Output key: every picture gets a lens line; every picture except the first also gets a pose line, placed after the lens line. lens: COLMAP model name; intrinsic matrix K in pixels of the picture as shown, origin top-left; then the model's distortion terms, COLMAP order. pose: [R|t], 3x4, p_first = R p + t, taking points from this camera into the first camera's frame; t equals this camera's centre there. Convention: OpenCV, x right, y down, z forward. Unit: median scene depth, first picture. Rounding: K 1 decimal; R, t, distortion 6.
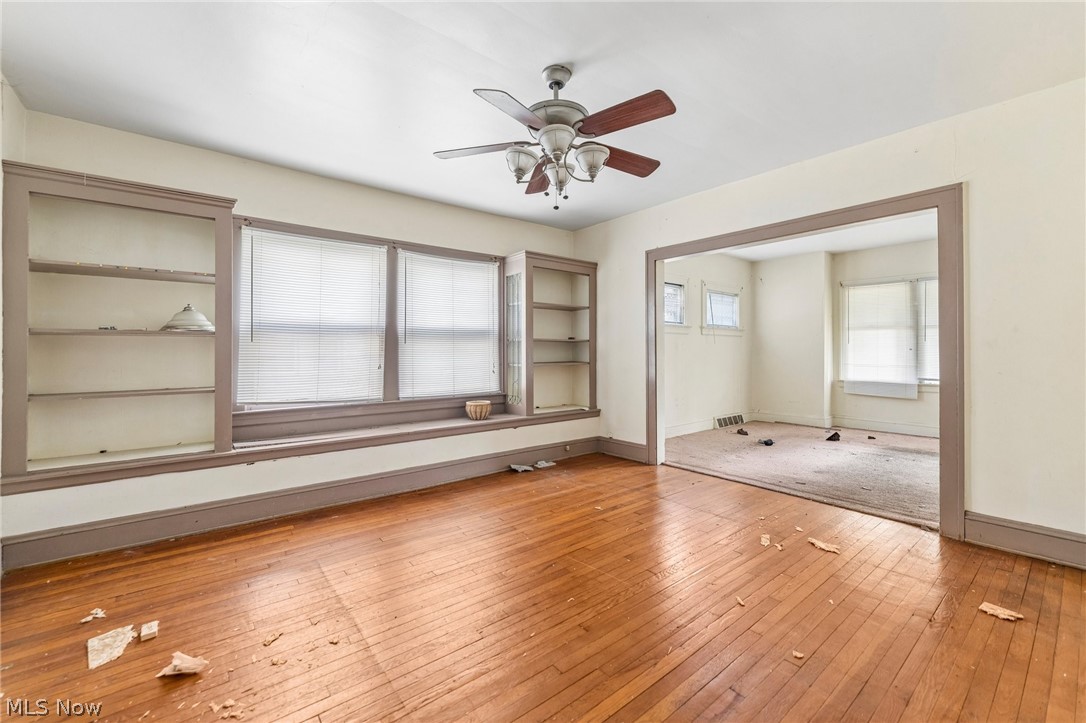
lens RADIAL K [[443.1, 0, 539.9], [0, 443.1, 356.2], [0, 0, 1]] dist [0.002838, -0.000111]
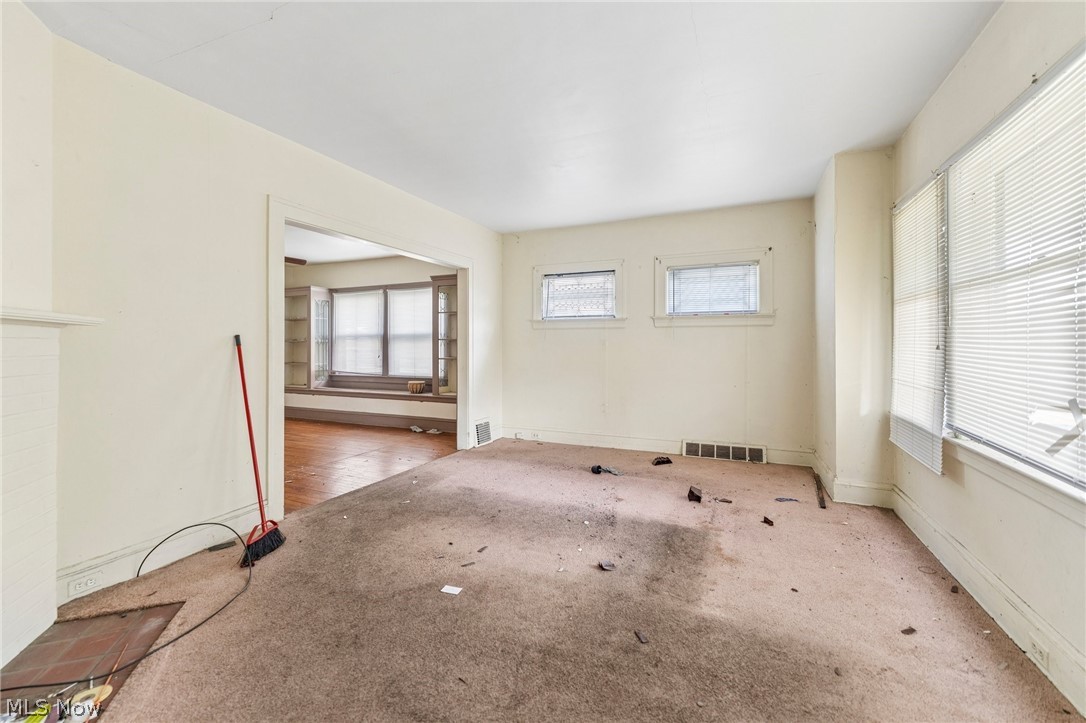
lens RADIAL K [[443.1, 0, 538.7], [0, 443.1, 341.6], [0, 0, 1]] dist [0.002838, -0.000111]
pose [[0.462418, -0.007933, -0.886627, 1.383374], [-0.009339, 0.999861, -0.013816, -0.016148], [0.886613, 0.014669, 0.462280, 0.664452]]
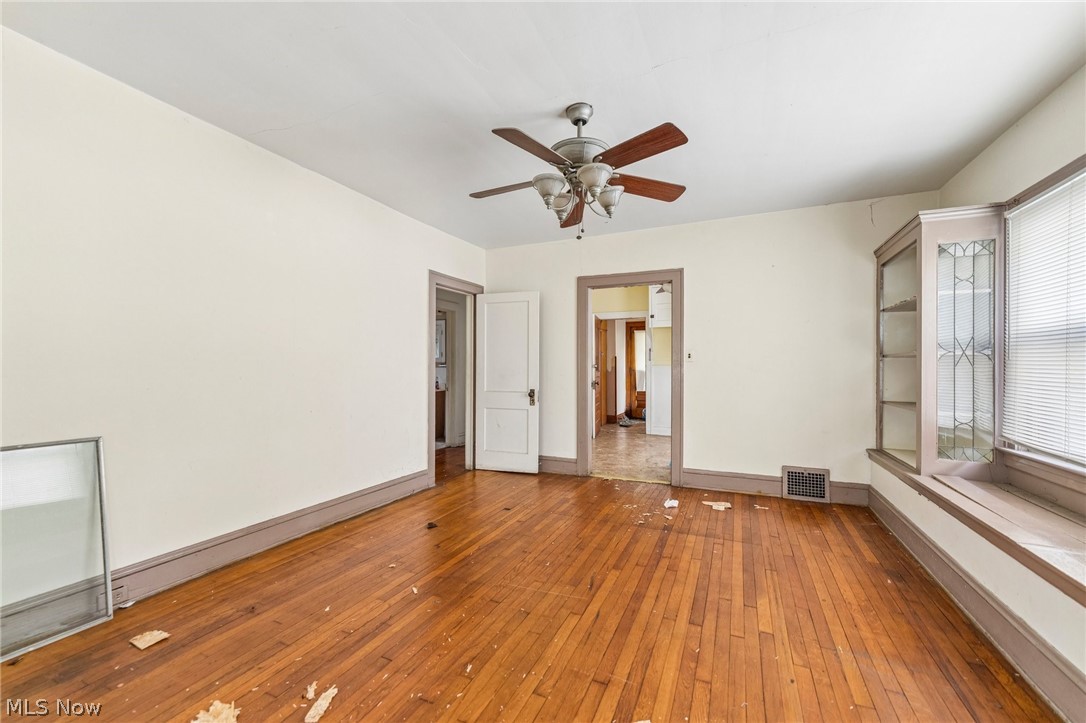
lens RADIAL K [[443.1, 0, 543.7], [0, 443.1, 362.9], [0, 0, 1]] dist [0.002838, -0.000111]
pose [[-0.884913, -0.004924, -0.465730, 0.315394], [-0.006596, 0.999976, 0.001961, -0.017042], [0.465709, 0.004808, -0.884925, 0.984782]]
